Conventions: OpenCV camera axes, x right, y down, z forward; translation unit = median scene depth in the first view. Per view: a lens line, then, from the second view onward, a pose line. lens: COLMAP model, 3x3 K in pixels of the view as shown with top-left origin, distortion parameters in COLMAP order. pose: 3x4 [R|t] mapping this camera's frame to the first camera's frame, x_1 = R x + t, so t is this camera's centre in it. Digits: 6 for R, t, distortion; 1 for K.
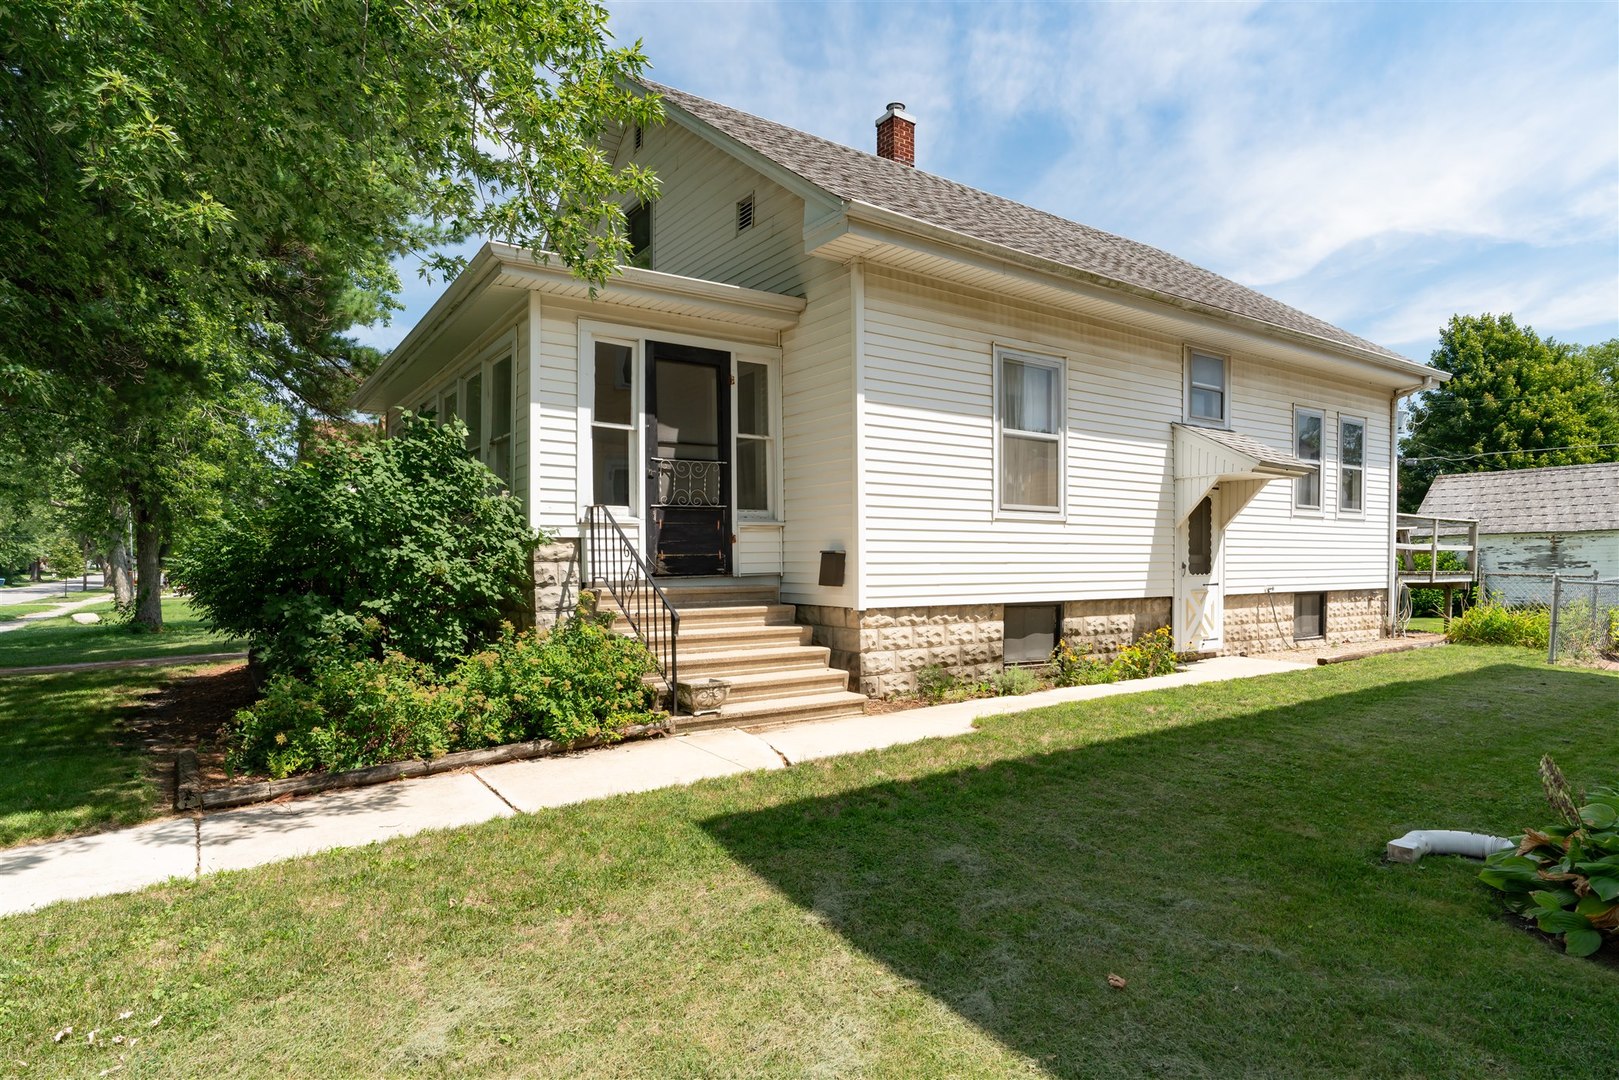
lens RADIAL K [[894.2, 0, 813.2], [0, 894.2, 556.3], [0, 0, 1]] dist [-0.007726, 0.000127]
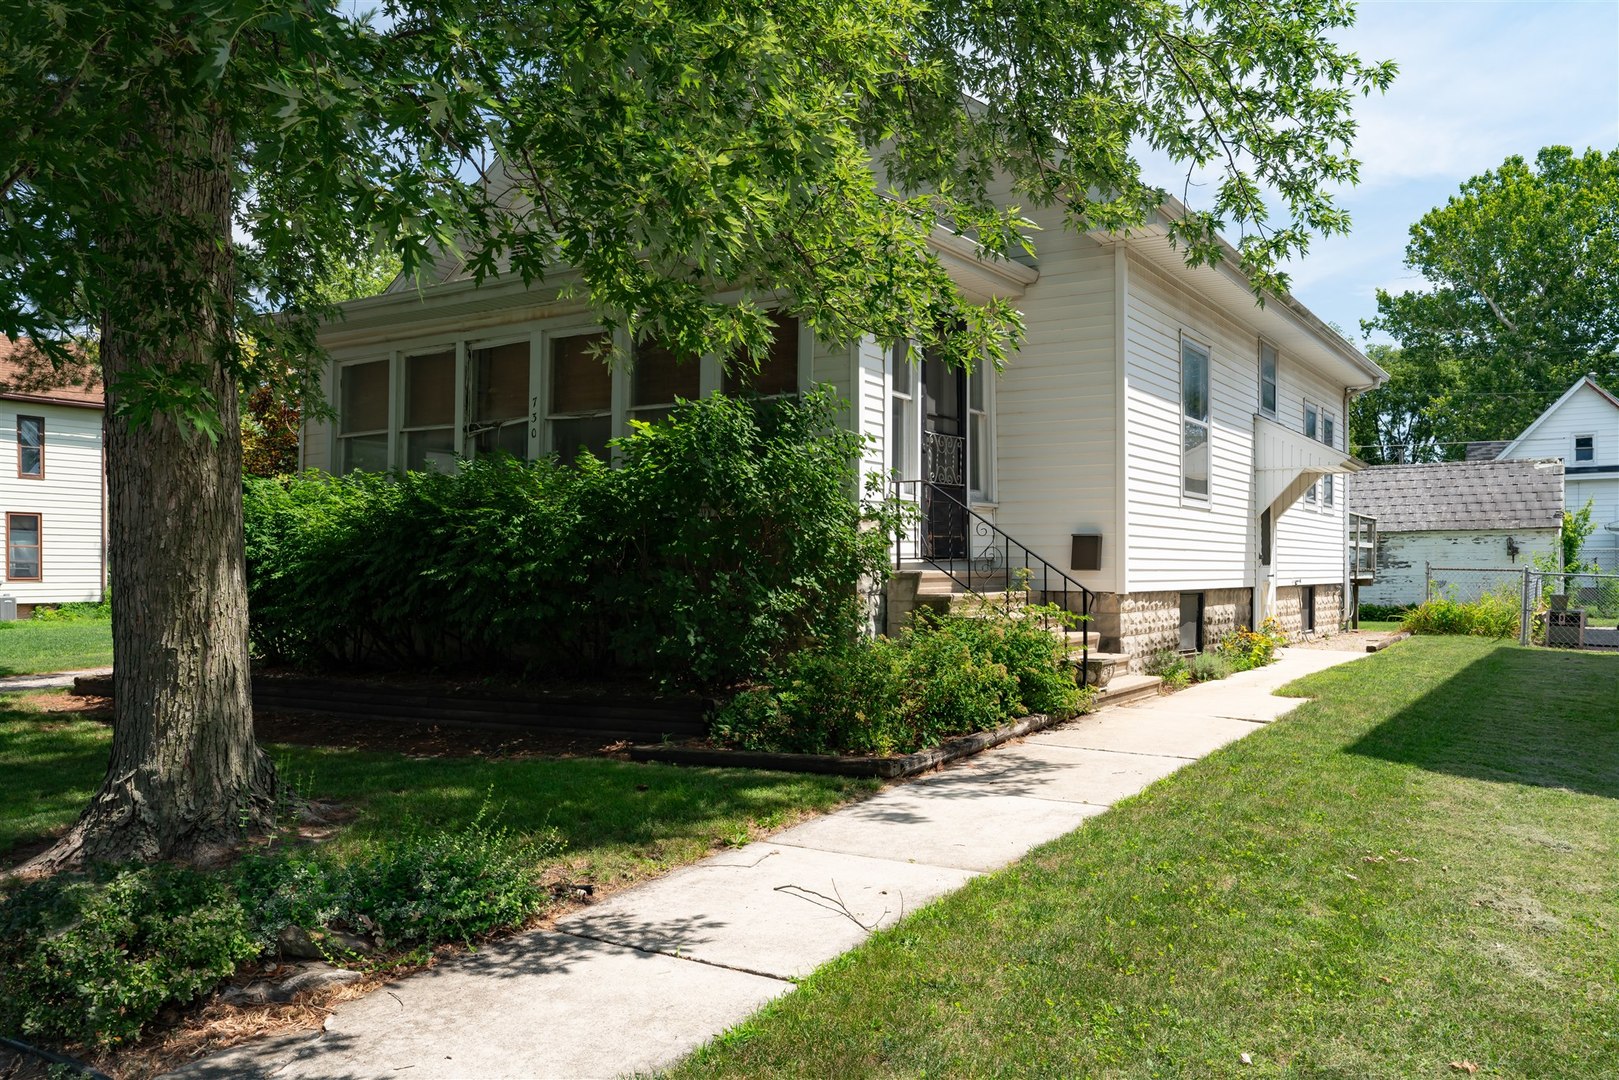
lens RADIAL K [[1258.3, 0, 807.2], [0, 1258.3, 536.2], [0, 0, 1]] dist [0.007869, 0.000403]
pose [[0.925313, 0.014124, 0.378942, -0.719573], [-0.007364, 0.999787, -0.019282, 0.022727], [-0.379133, 0.015051, 0.925220, -0.145296]]
